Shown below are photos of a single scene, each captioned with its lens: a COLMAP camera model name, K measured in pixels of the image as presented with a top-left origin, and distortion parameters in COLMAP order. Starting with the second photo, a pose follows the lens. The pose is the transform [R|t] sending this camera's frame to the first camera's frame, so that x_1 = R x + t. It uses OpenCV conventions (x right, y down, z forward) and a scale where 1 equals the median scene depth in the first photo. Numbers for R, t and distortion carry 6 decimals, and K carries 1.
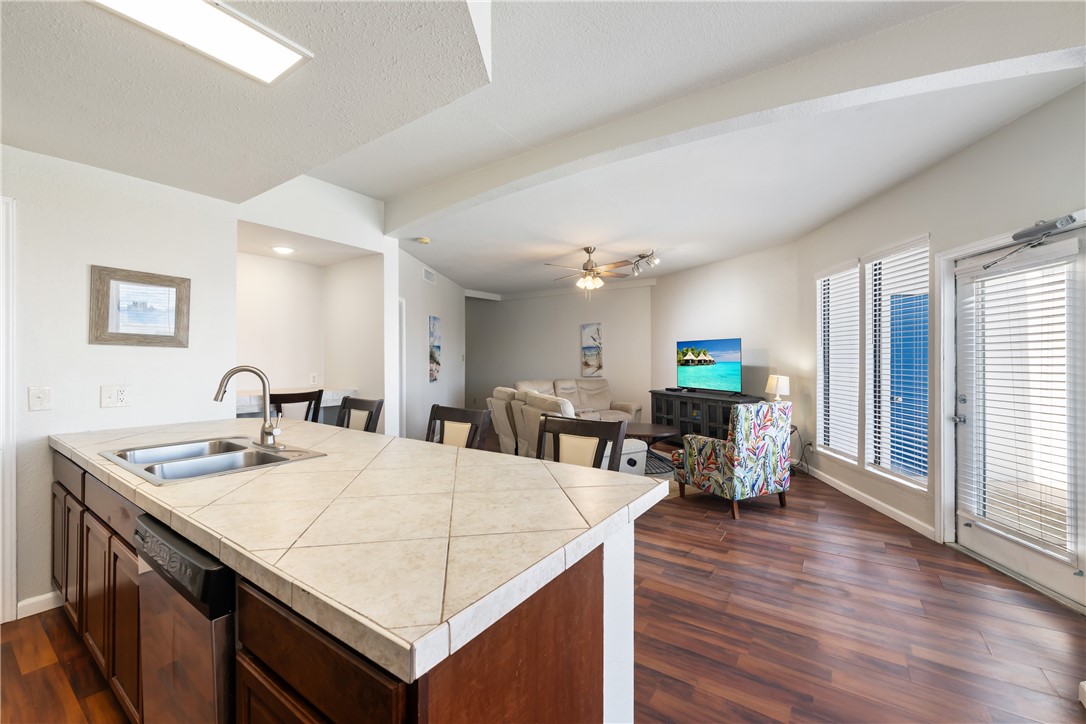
lens RADIAL K [[435.5, 0, 544.0], [0, 435.5, 359.9], [0, 0, 1]] dist [-0.000406, -0.000161]
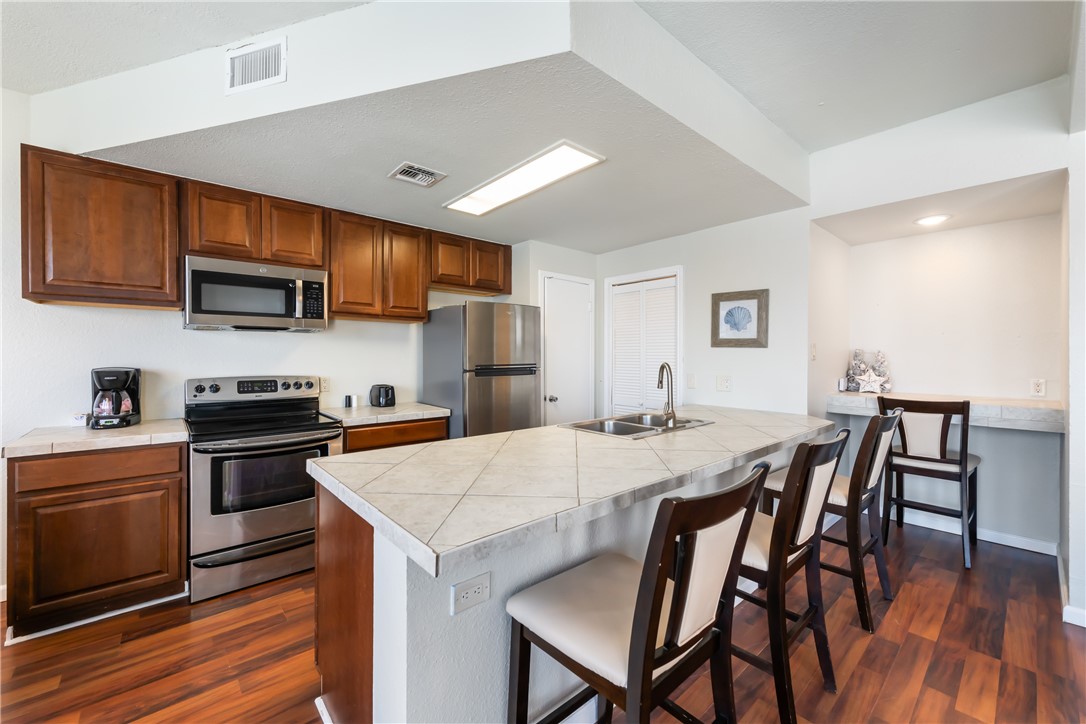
lens RADIAL K [[435.1, 0, 554.1], [0, 435.1, 357.1], [0, 0, 1]] dist [-0.000554, -0.000258]
pose [[-0.223877, -0.000297, -0.974617, 0.336271], [-0.003109, 0.999995, 0.000409, -0.000793], [0.974612, 0.003122, -0.223877, 0.516351]]
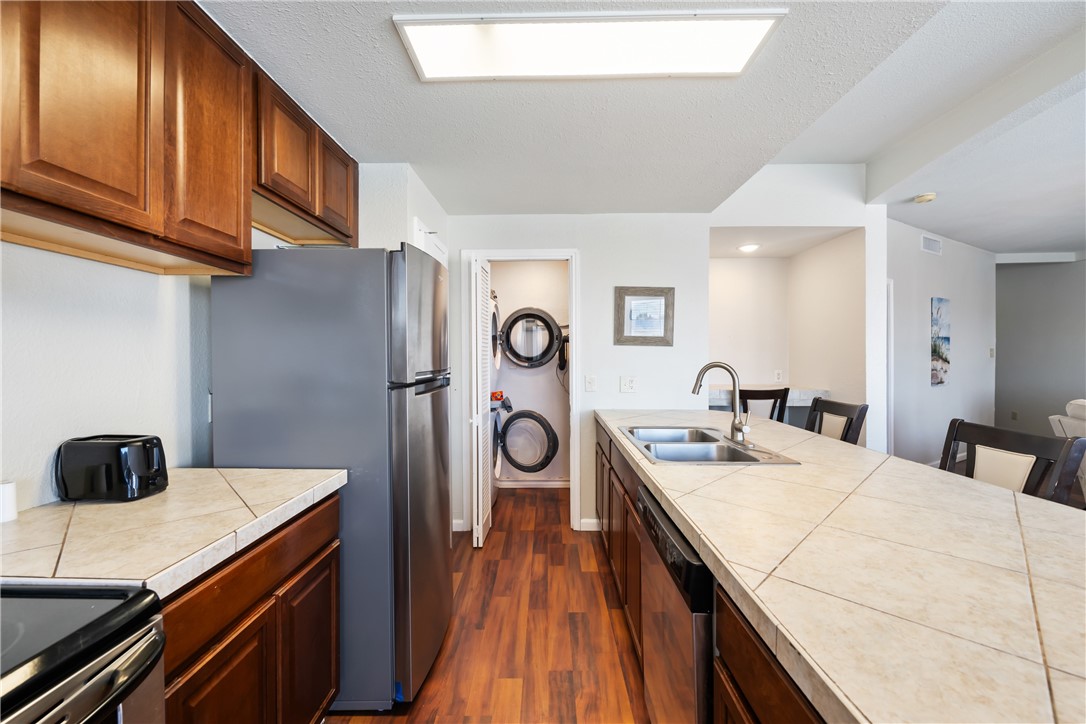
lens RADIAL K [[435.5, 0, 544.0], [0, 435.5, 359.9], [0, 0, 1]] dist [-0.000406, -0.000161]
pose [[0.563111, 0.003754, -0.826373, -0.030793], [0.002393, 0.999978, 0.006174, 0.000634], [0.826378, -0.005455, 0.563089, 0.036728]]
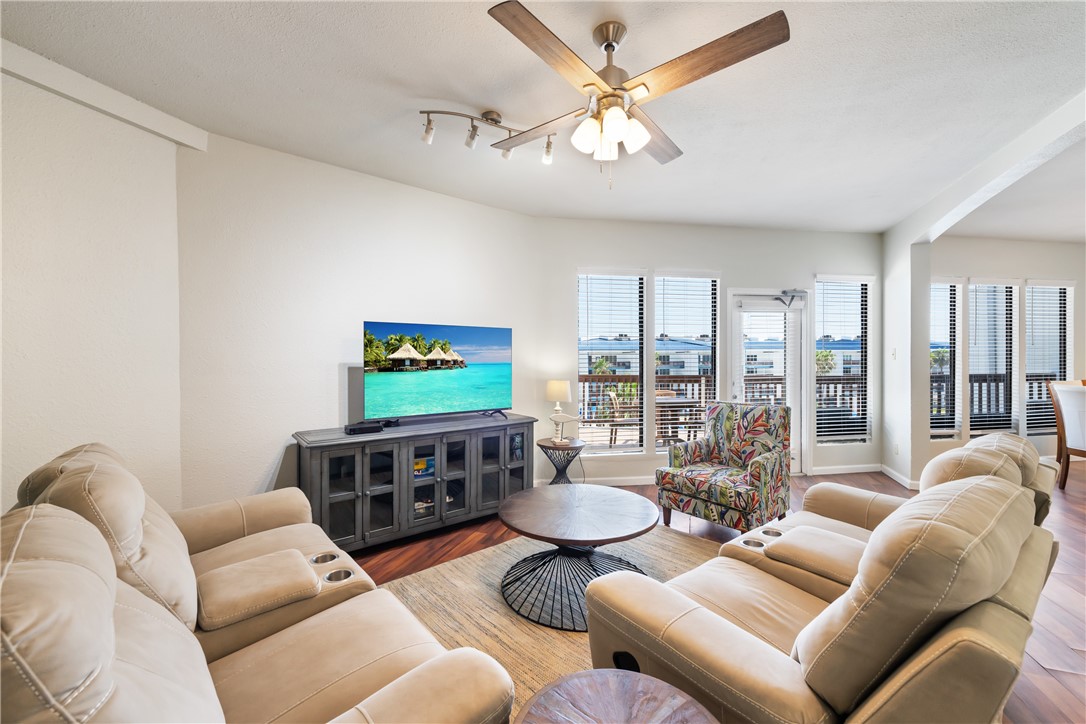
lens RADIAL K [[428.4, 0, 521.1], [0, 428.4, 364.9], [0, 0, 1]] dist [0.000657, 0.000014]
pose [[-0.227403, -0.006157, 0.973781, -0.285432], [0.009745, 0.999916, 0.008597, 0.003943], [-0.973752, 0.011444, -0.227324, 1.671200]]
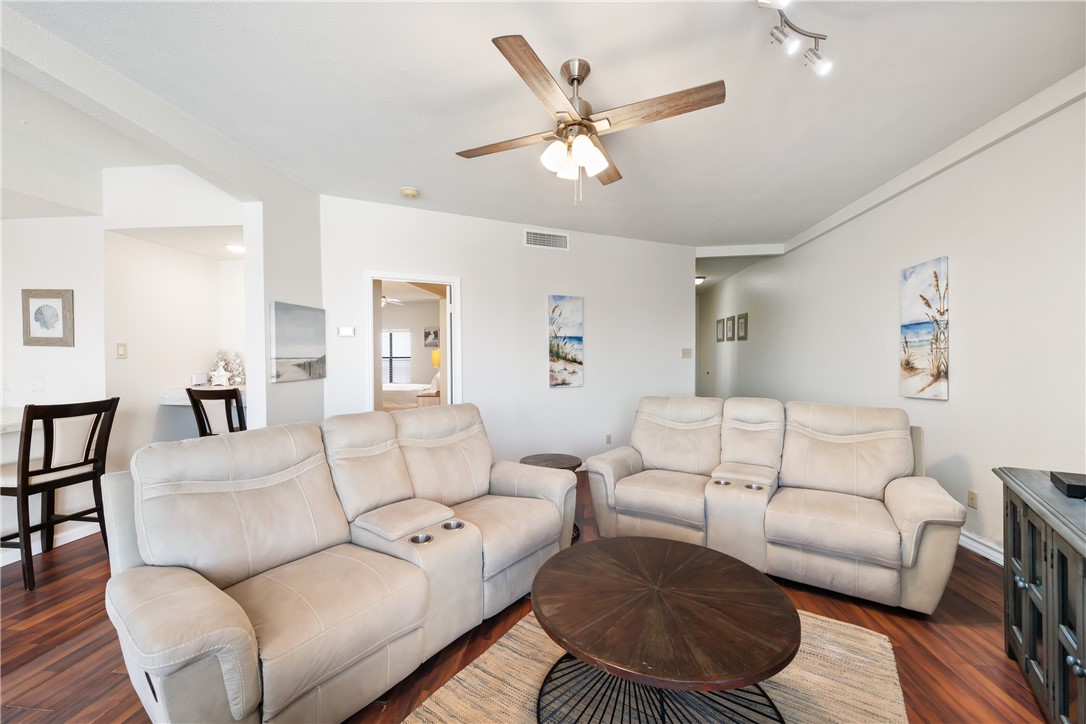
lens RADIAL K [[426.3, 0, 544.8], [0, 426.3, 363.9], [0, 0, 1]] dist [-0.000964, -0.000273]
pose [[0.479372, 0.013278, -0.877512, 0.632432], [0.000707, 0.999879, 0.015516, 0.002533], [0.877612, -0.008059, 0.479304, 1.165901]]
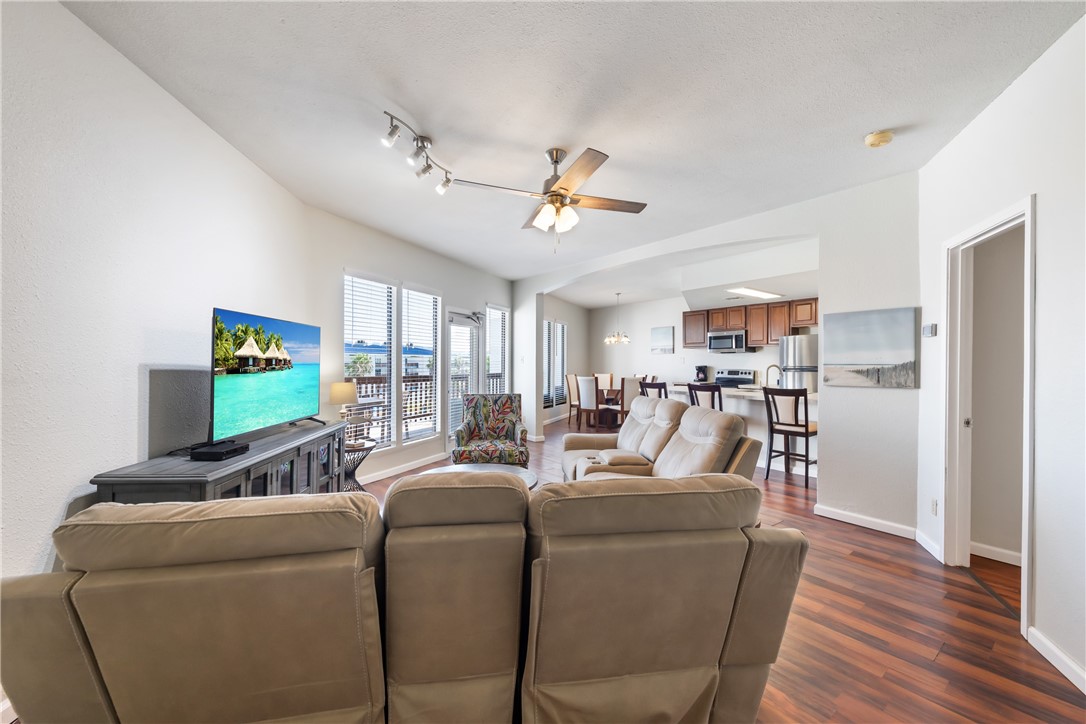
lens RADIAL K [[435.0, 0, 553.9], [0, 435.0, 366.4], [0, 0, 1]] dist [0.000995, -0.000044]
pose [[-0.960535, -0.008253, 0.278038, -0.041727], [-0.005563, 0.999930, 0.010462, 0.002267], [-0.278105, 0.008502, -0.960513, 2.194052]]
